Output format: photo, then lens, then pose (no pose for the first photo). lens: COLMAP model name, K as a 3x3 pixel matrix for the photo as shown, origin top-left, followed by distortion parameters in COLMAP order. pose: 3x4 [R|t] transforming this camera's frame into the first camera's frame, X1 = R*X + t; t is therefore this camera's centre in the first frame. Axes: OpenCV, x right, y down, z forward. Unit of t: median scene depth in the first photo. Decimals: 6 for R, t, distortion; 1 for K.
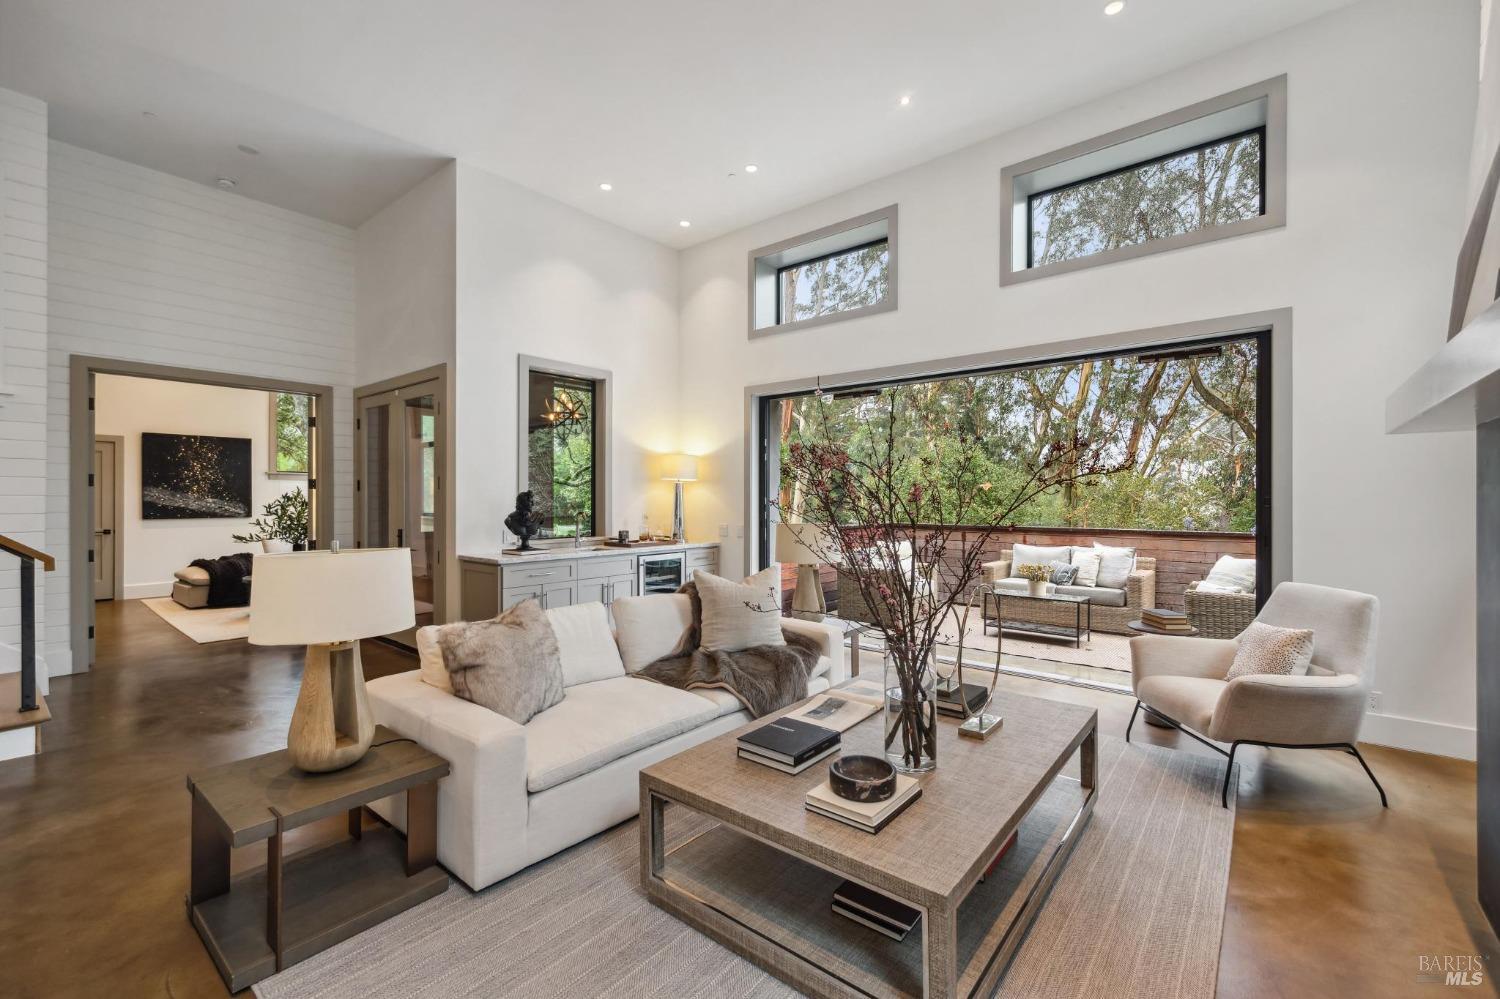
lens RADIAL K [[629.7, 0, 750.0], [0, 629.7, 499.5], [0, 0, 1]] dist [0.000816, 0.000089]
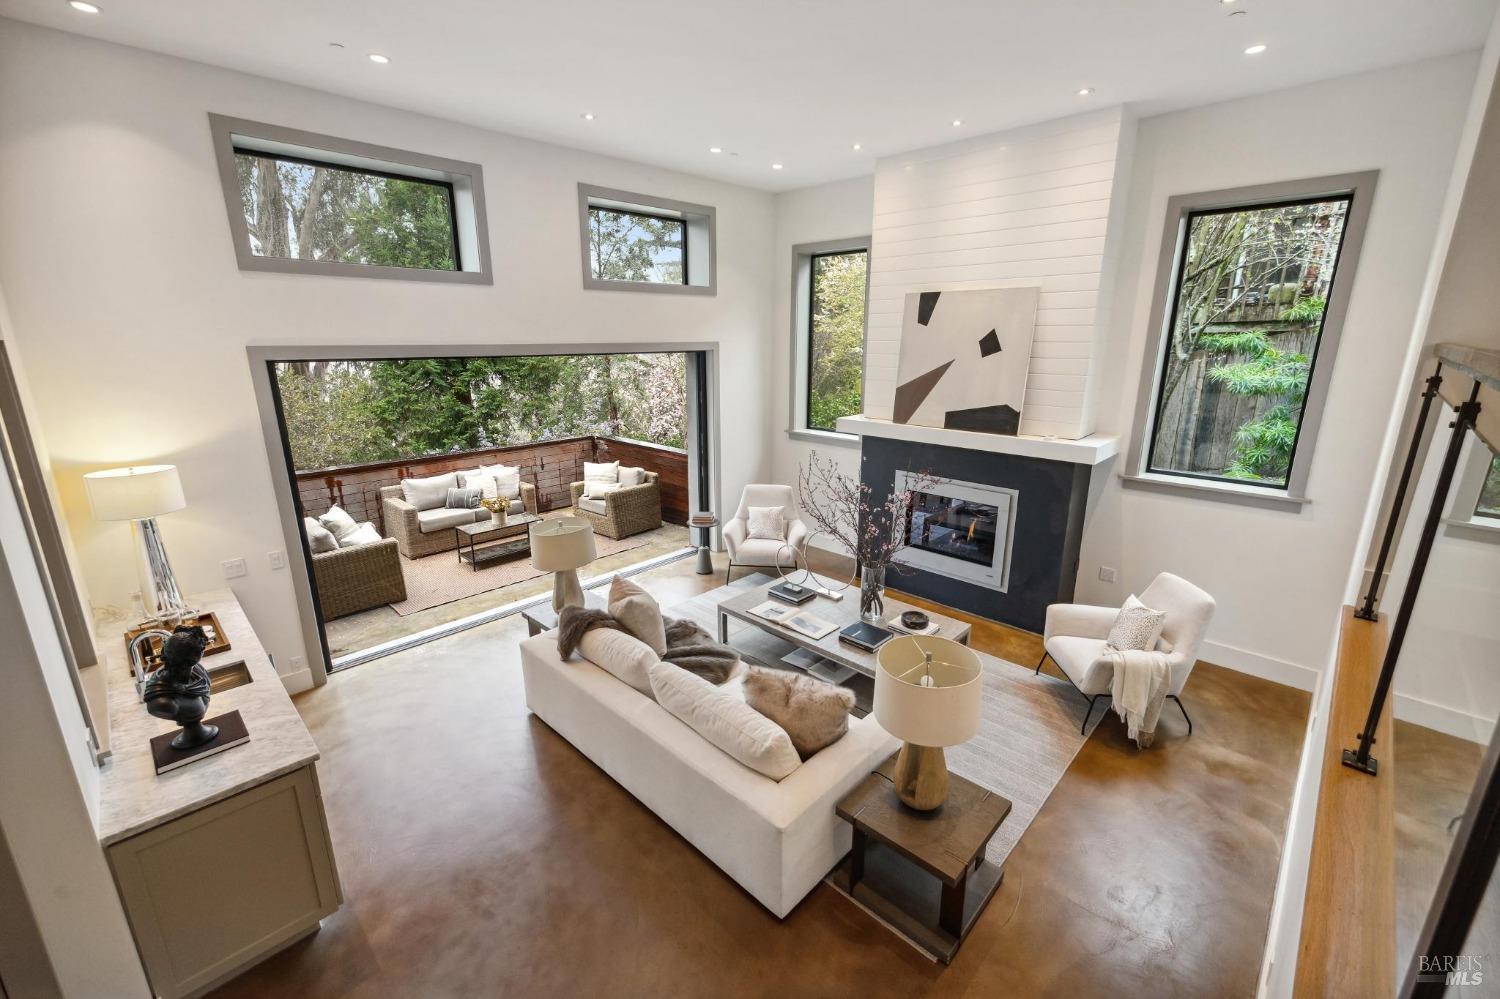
lens RADIAL K [[624.4, 0, 750.0], [0, 624.4, 499.5], [0, 0, 1]] dist [0.001191, -0.000103]
pose [[0.074974, -0.257021, 0.963493, -0.629415], [0.002317, 0.966255, 0.257577, -0.191749], [-0.997183, -0.017079, 0.073040, 0.444710]]
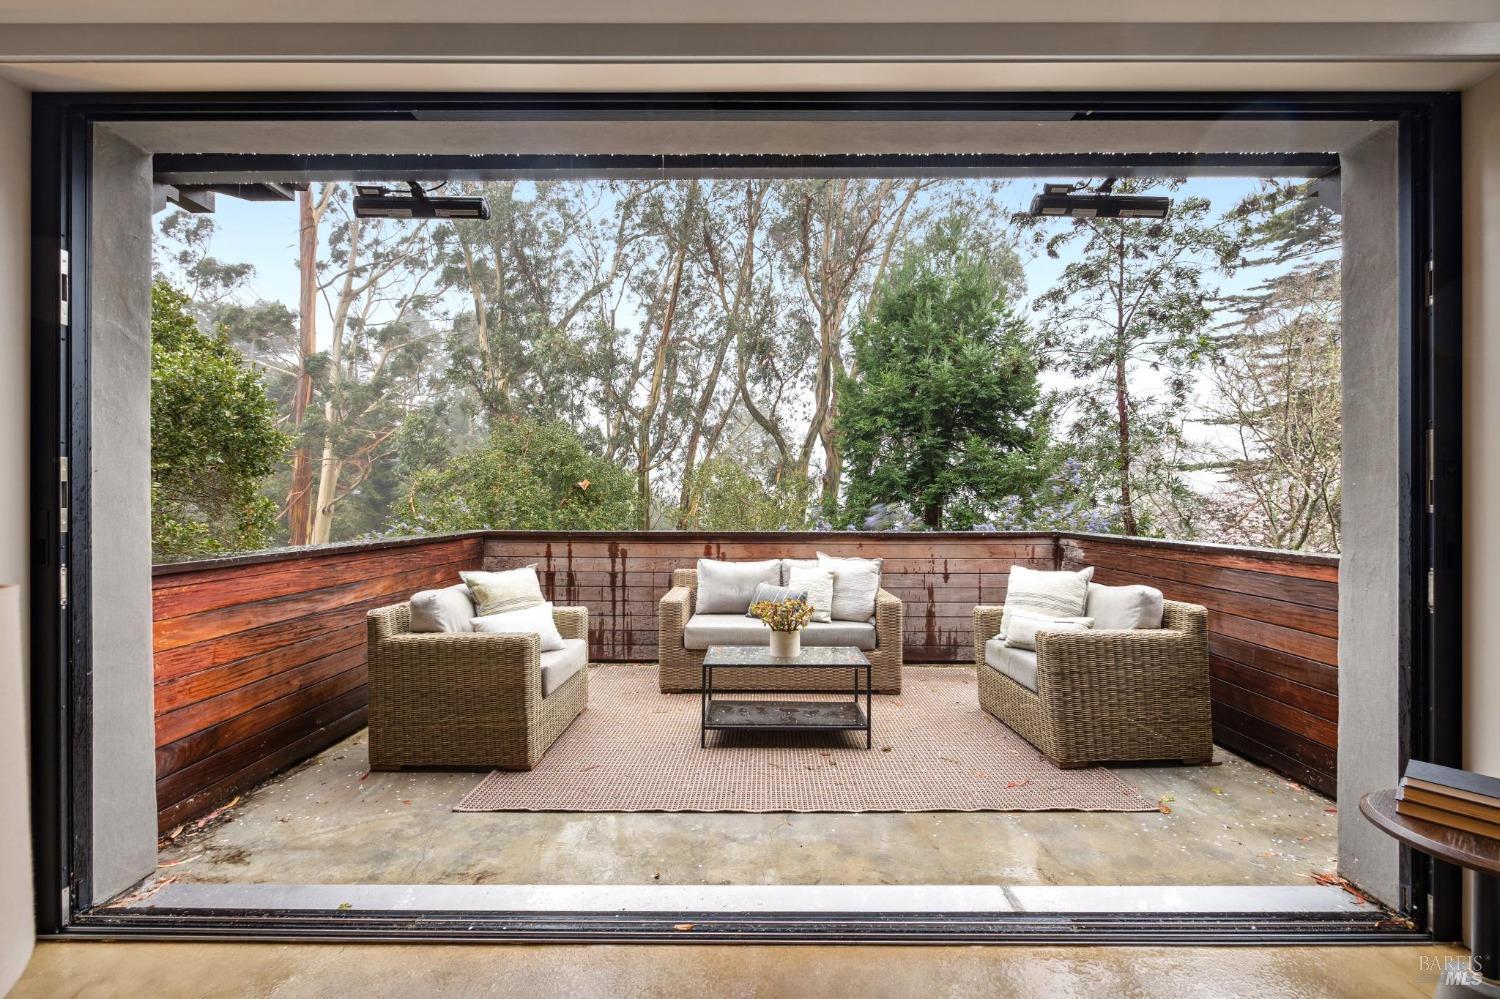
lens RADIAL K [[619.9, 0, 750.0], [0, 619.9, 499.5], [0, 0, 1]] dist [-0.001431, -0.000130]
pose [[0.772636, 0.006202, 0.634819, 0.080854], [-0.000697, 0.999960, -0.008920, 0.019385], [-0.634849, 0.006449, 0.772610, 0.593503]]
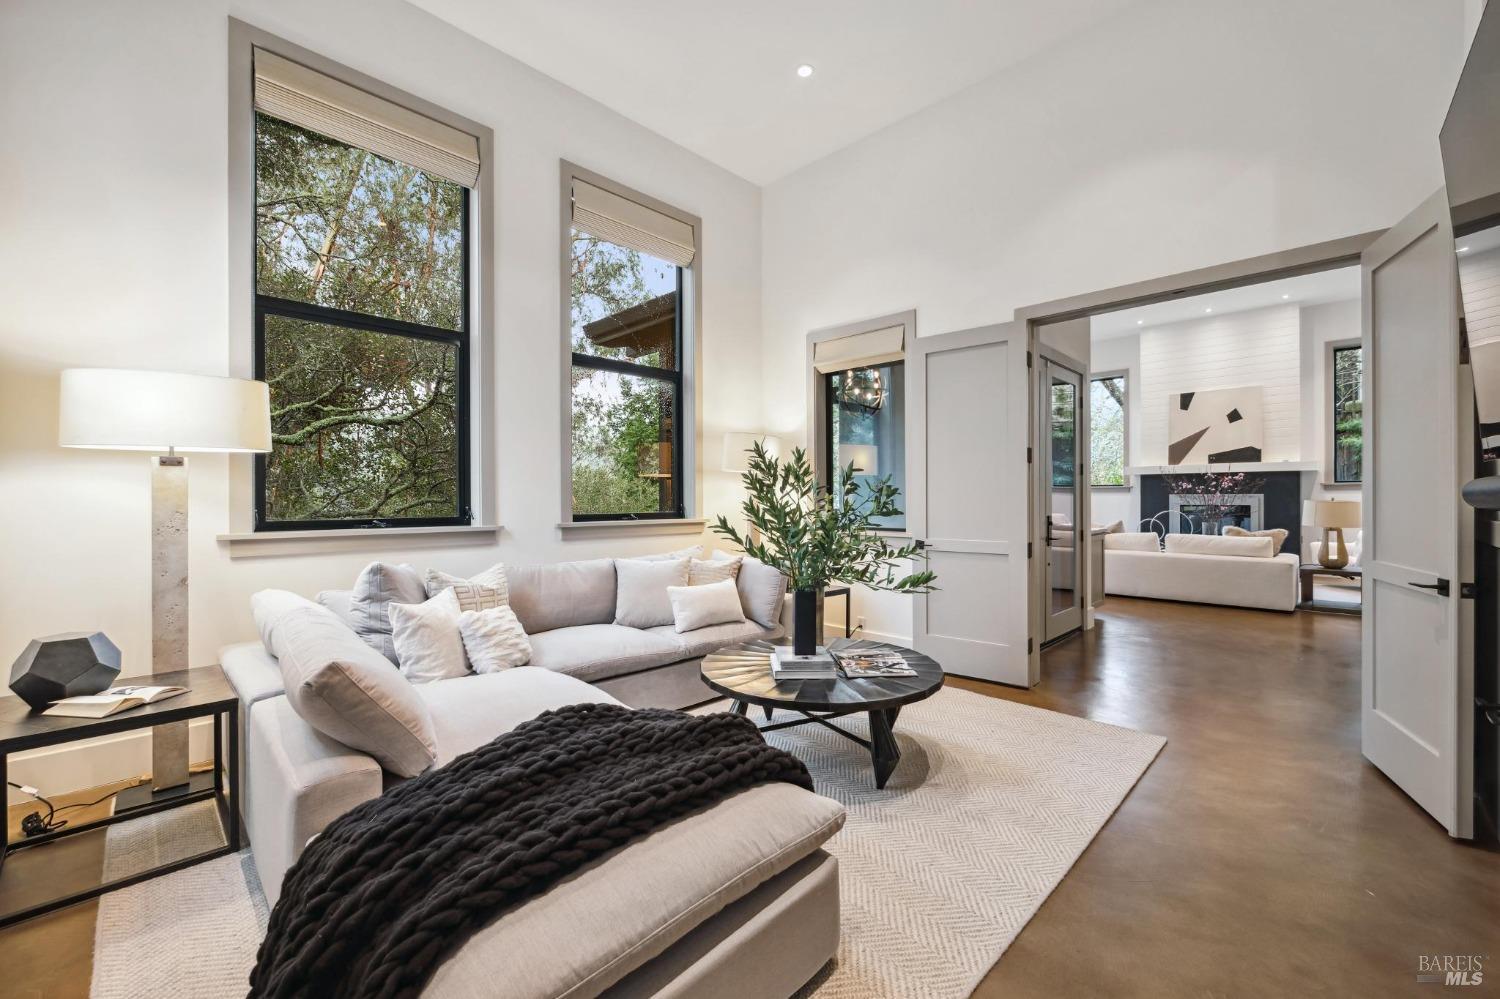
lens RADIAL K [[603.4, 0, 750.0], [0, 603.4, 499.5], [0, 0, 1]] dist [-0.001984, -0.000745]
pose [[0.088930, -0.003157, 0.996033, -1.344445], [0.004769, 0.999985, 0.002744, 0.019181], [-0.996026, 0.004507, 0.088943, 1.251593]]
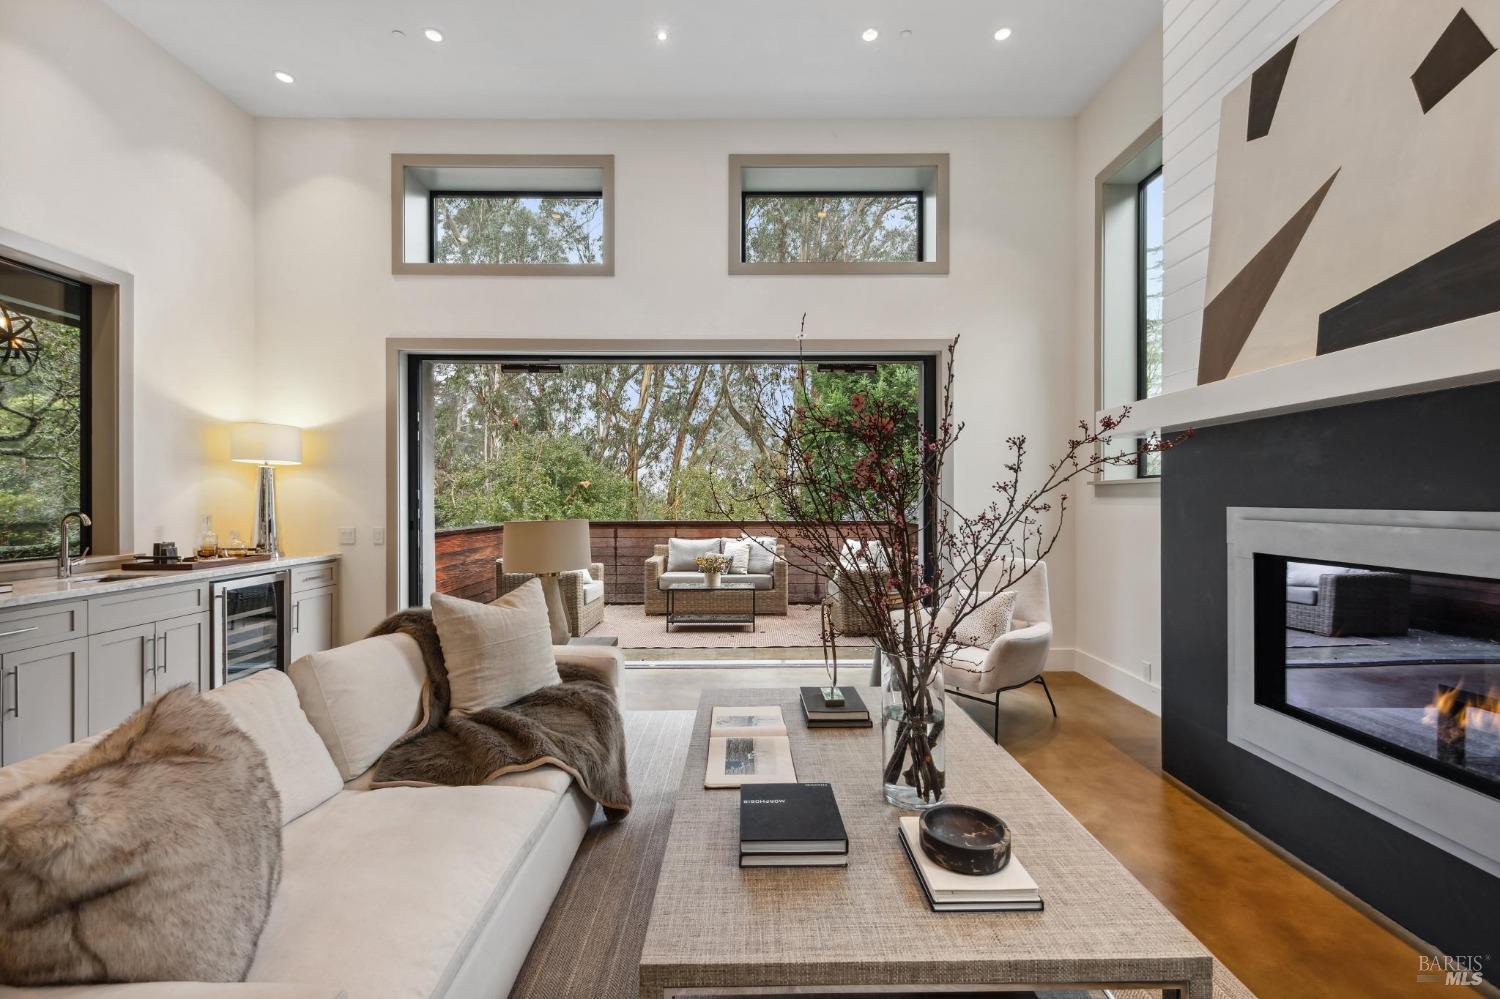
lens RADIAL K [[624.4, 0, 750.0], [0, 624.4, 499.5], [0, 0, 1]] dist [0.001191, -0.000103]
pose [[0.764304, -0.003299, 0.644848, -0.156479], [0.002945, 0.999994, 0.001625, 0.008385], [-0.644849, 0.000657, 0.764309, 0.179714]]
